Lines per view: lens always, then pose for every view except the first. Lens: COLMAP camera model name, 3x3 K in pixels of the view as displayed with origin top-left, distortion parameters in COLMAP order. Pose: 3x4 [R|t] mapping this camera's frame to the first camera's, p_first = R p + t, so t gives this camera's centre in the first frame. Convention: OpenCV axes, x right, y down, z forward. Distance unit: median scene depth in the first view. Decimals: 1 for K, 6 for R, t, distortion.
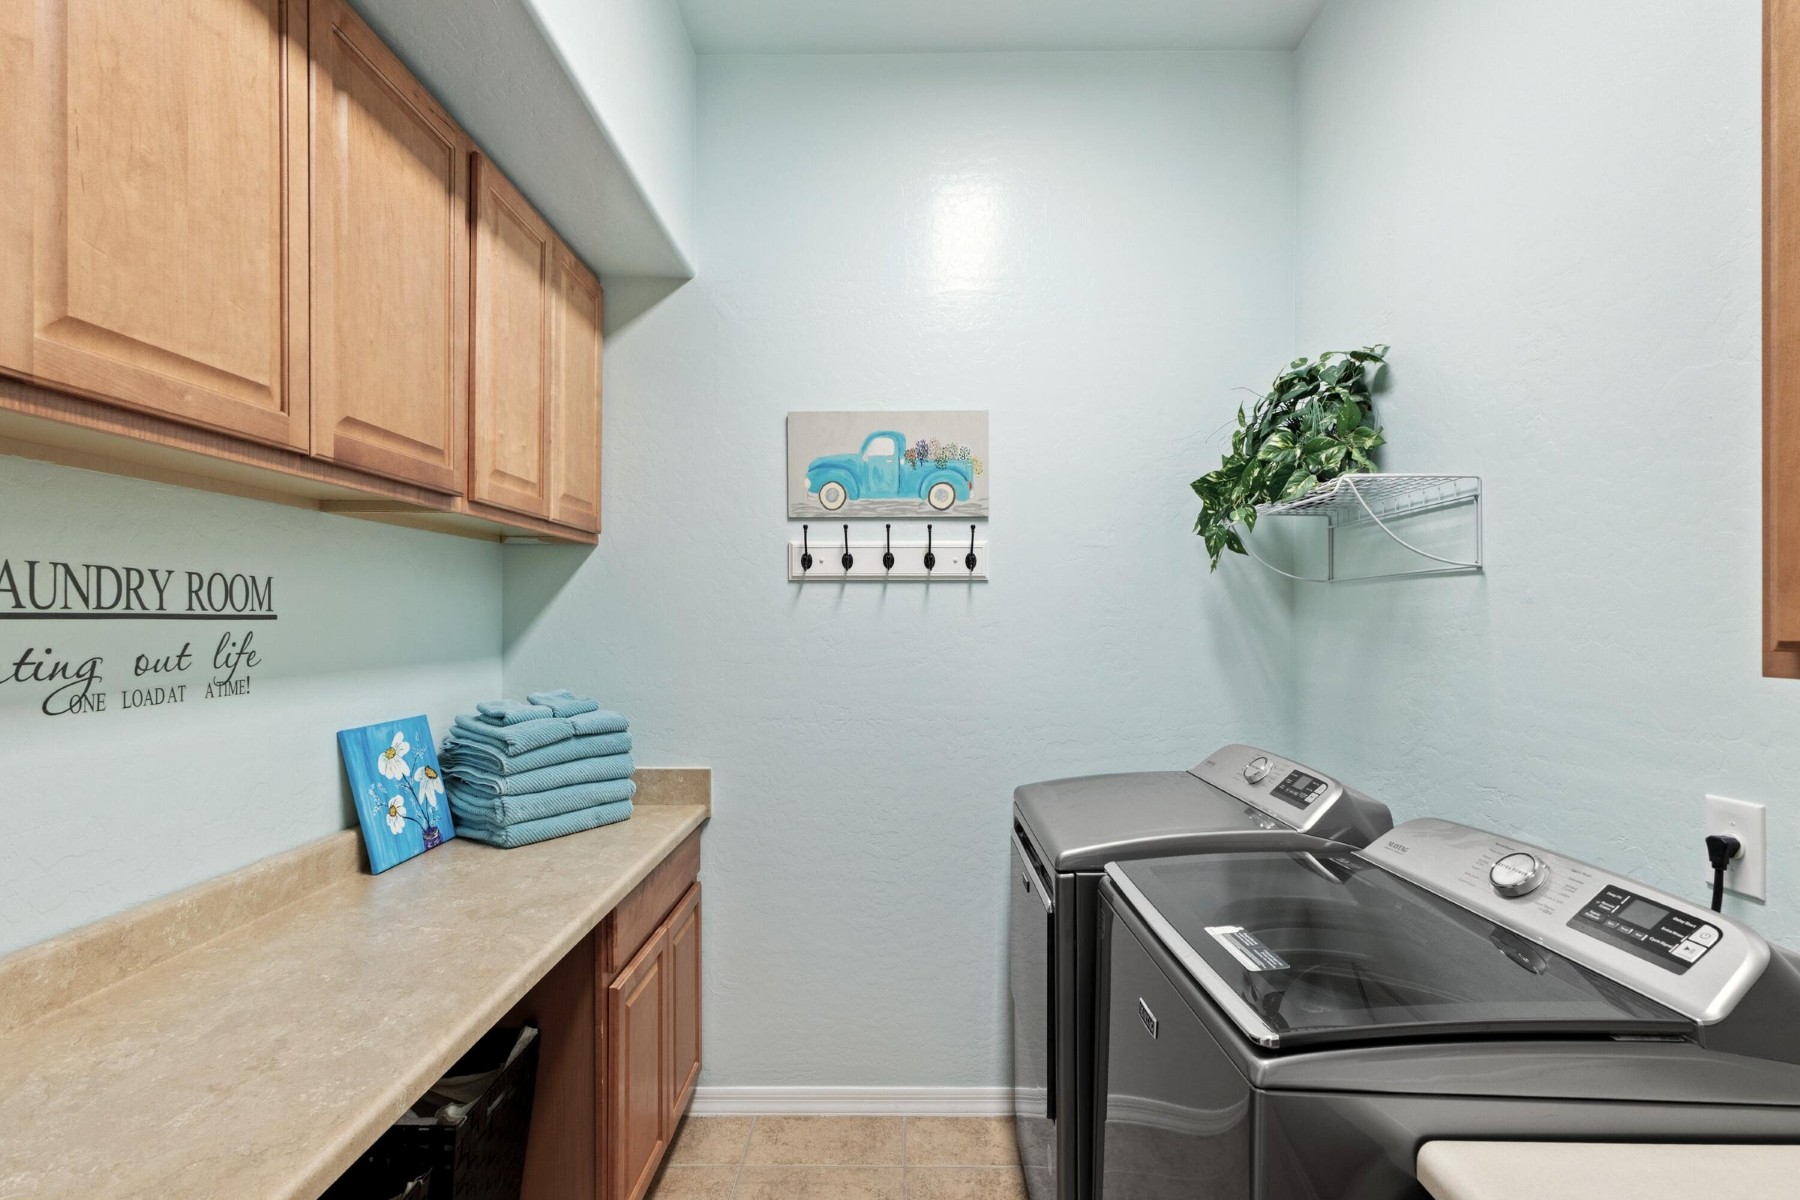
lens RADIAL K [[781.9, 0, 898.5], [0, 781.9, 619.5], [0, 0, 1]] dist [-0.002230, 0.003109]
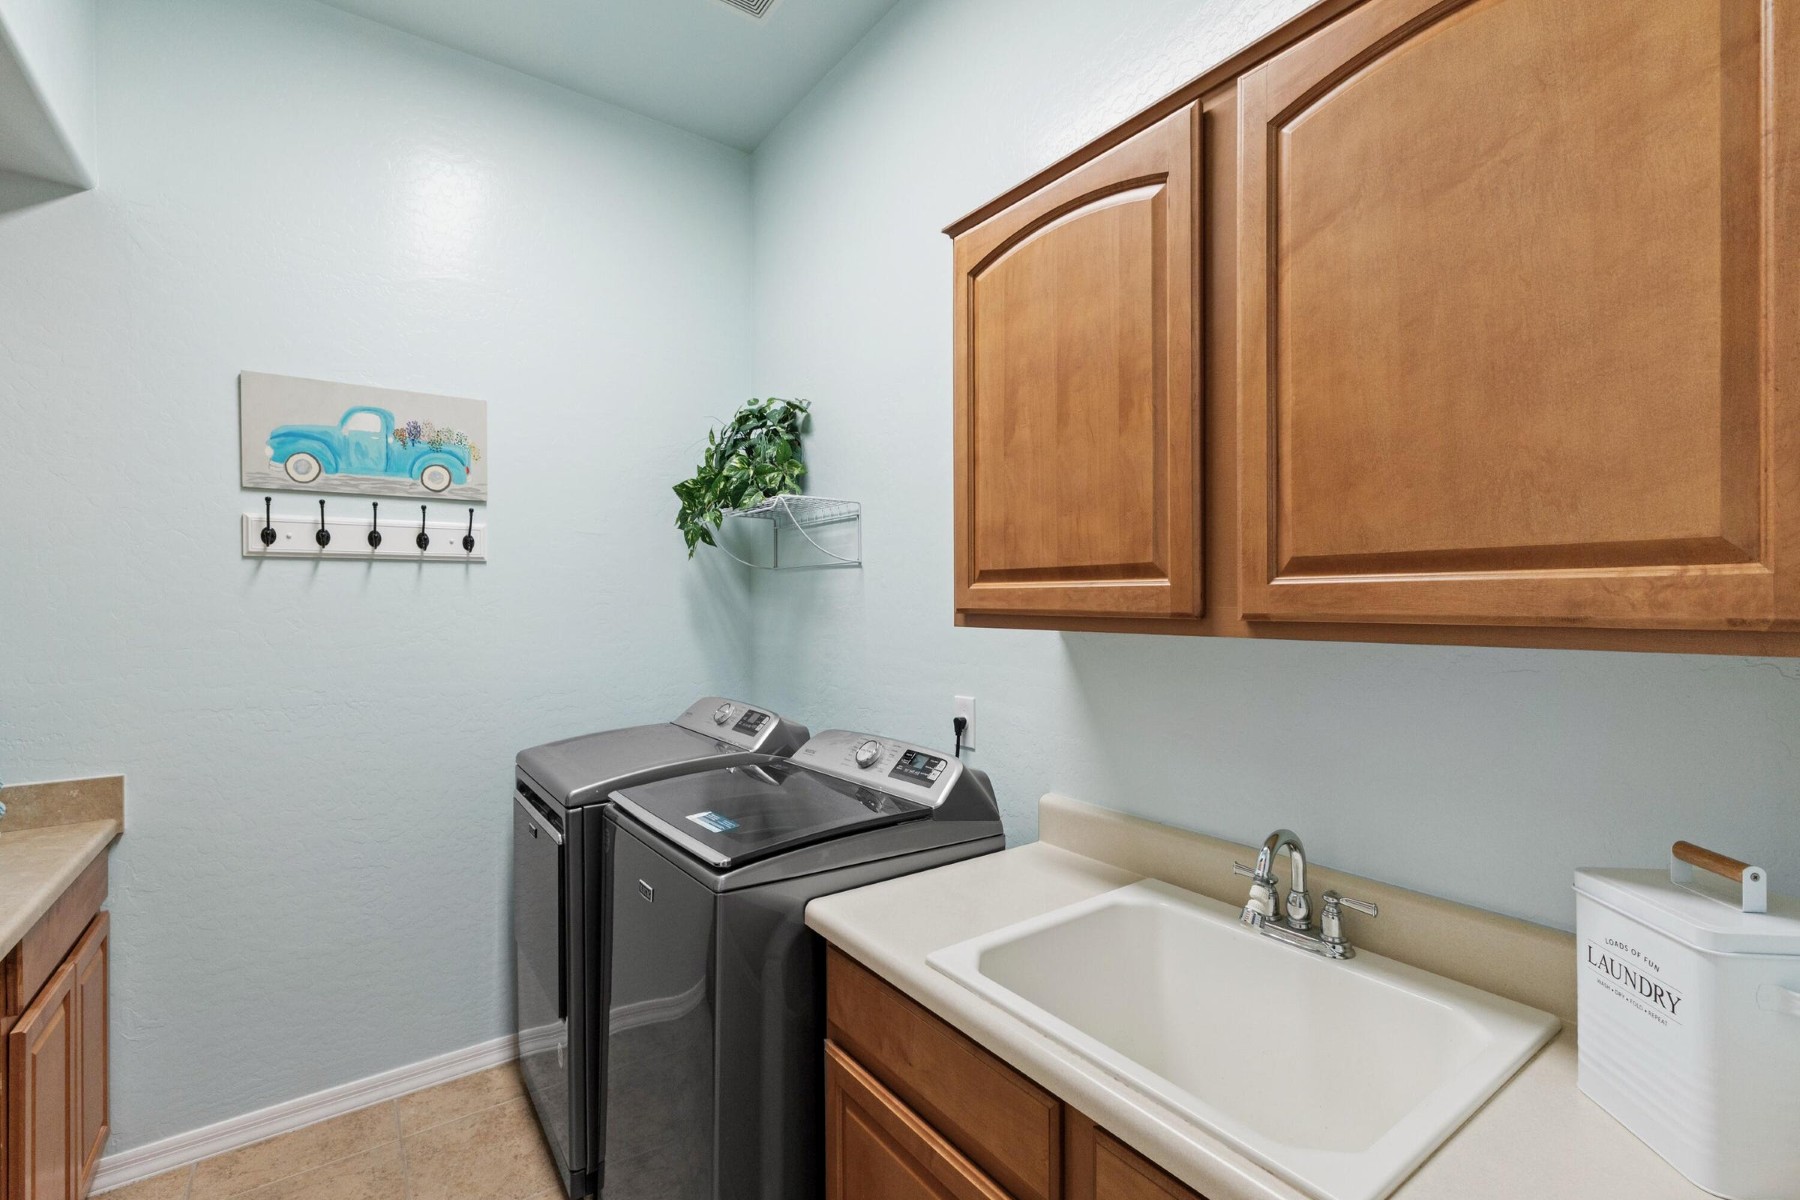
lens RADIAL K [[781.9, 0, 892.0], [0, 781.9, 601.9], [0, 0, 1]] dist [-0.002230, 0.003109]
pose [[0.805917, -0.005473, 0.592003, -0.079729], [0.002306, 0.999979, 0.006106, -0.000747], [-0.592023, -0.003556, 0.805913, -0.201728]]
